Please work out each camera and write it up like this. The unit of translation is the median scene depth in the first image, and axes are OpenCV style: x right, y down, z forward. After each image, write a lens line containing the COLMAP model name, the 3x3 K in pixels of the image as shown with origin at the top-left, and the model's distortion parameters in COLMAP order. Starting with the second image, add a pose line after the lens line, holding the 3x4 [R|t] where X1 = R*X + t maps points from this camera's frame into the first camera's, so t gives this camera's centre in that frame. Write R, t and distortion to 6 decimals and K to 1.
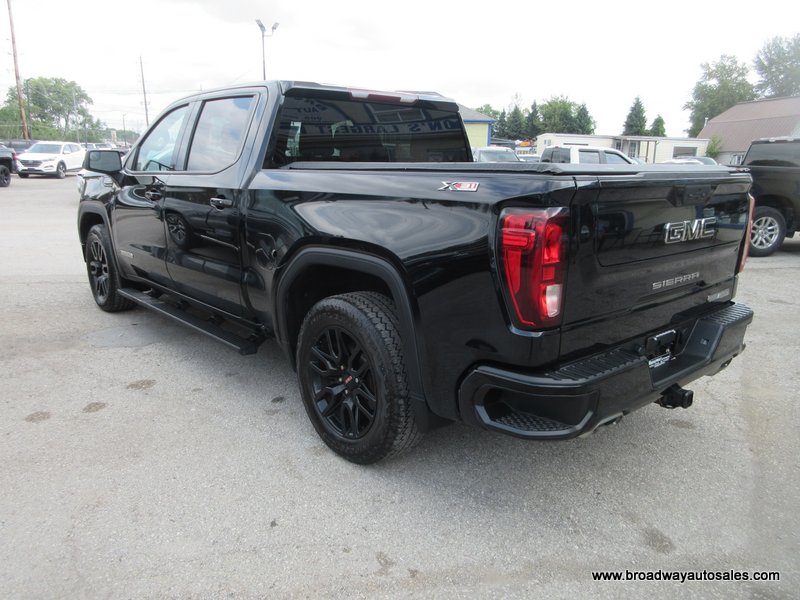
lens RADIAL K [[604.1, 0, 400.0], [0, 604.1, 300.0], [0, 0, 1]] dist [0.008892, 0.000185]
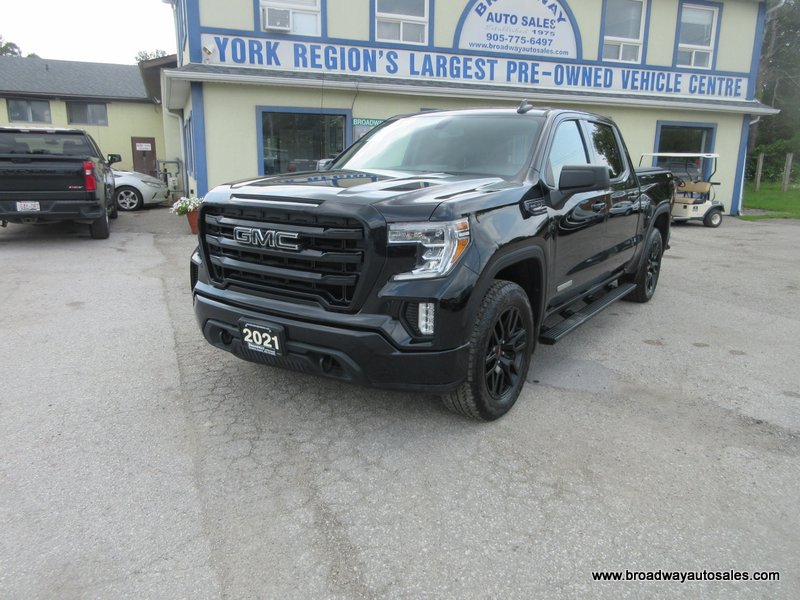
lens RADIAL K [[604.1, 0, 400.0], [0, 604.1, 300.0], [0, 0, 1]] dist [0.008892, 0.000185]
pose [[-0.238631, -0.241365, 0.940637, -0.199926], [0.199863, 0.935677, 0.290796, -0.058344], [-0.950321, 0.257391, -0.175041, 0.229012]]
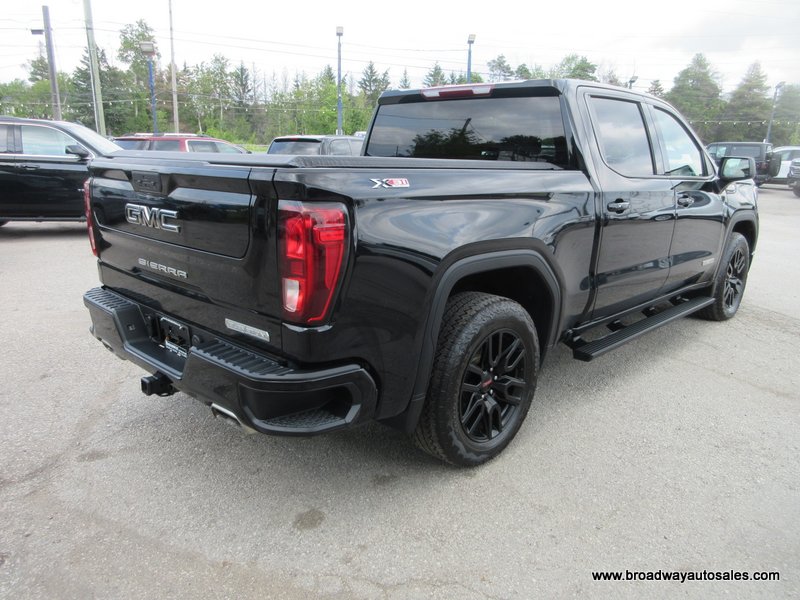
lens RADIAL K [[604.1, 0, 400.0], [0, 604.1, 300.0], [0, 0, 1]] dist [0.008892, 0.000185]
pose [[0.074942, 0.223457, -0.971828, 0.130042], [-0.243454, 0.949179, 0.199476, -0.024555], [0.967013, 0.221646, 0.125534, 0.112147]]
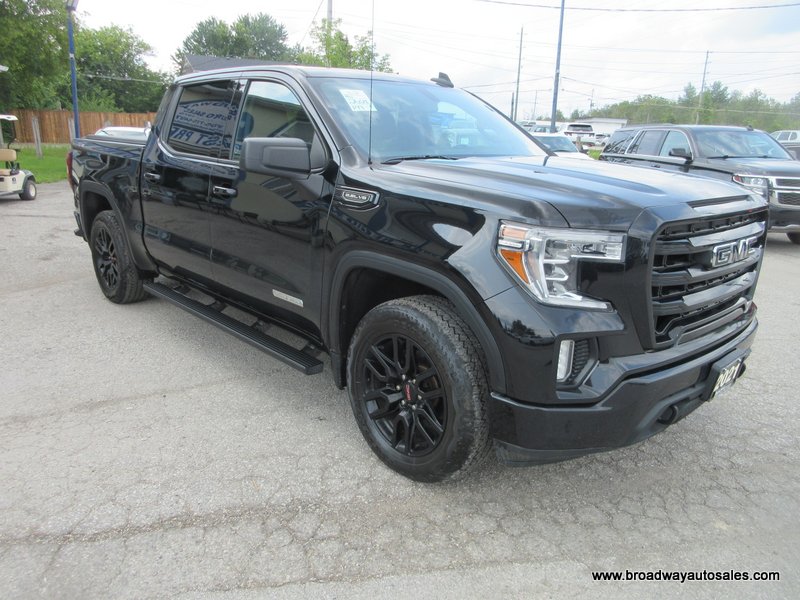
lens RADIAL K [[604.1, 0, 400.0], [0, 604.1, 300.0], [0, 0, 1]] dist [0.008892, 0.000185]
pose [[-0.998800, -0.035504, -0.033742, -0.041198], [-0.047211, 0.881322, 0.470151, -0.073914], [0.013046, 0.471179, -0.881941, 0.307563]]
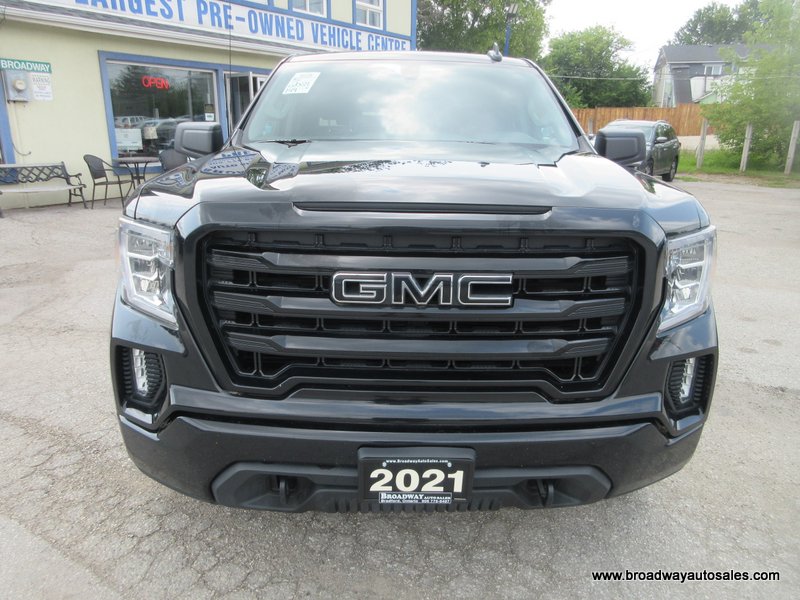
lens RADIAL K [[604.1, 0, 400.0], [0, 604.1, 300.0], [0, 0, 1]] dist [0.008892, 0.000185]
pose [[-0.749404, -0.214175, 0.626516, -0.123096], [0.121386, 0.885758, 0.447993, -0.065580], [-0.650891, 0.411778, -0.637793, 0.265895]]
